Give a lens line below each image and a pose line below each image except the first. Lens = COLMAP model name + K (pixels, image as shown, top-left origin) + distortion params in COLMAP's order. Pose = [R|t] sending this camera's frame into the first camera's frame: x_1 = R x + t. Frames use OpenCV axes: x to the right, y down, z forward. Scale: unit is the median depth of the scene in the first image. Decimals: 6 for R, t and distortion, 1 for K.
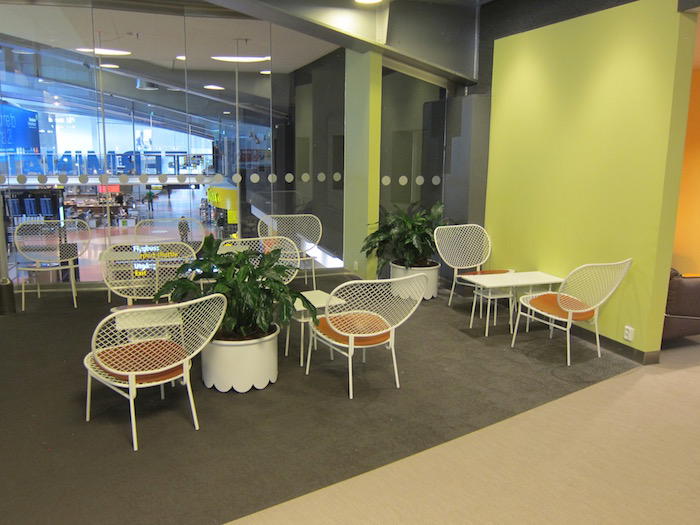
lens RADIAL K [[584.2, 0, 349.6], [0, 584.2, 262.0], [0, 0, 1]] dist [-0.045758, -0.016001]
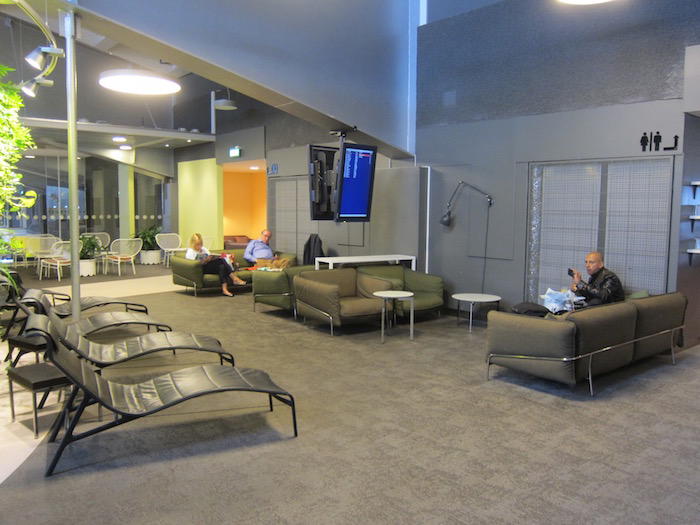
lens RADIAL K [[584.2, 0, 351.2], [0, 584.2, 261.0], [0, 0, 1]] dist [-0.045758, -0.016001]
pose [[0.939371, -0.033634, 0.341250, 0.069896], [0.067356, 0.993889, -0.087454, 0.314418], [-0.336223, 0.105137, 0.935895, -1.545819]]
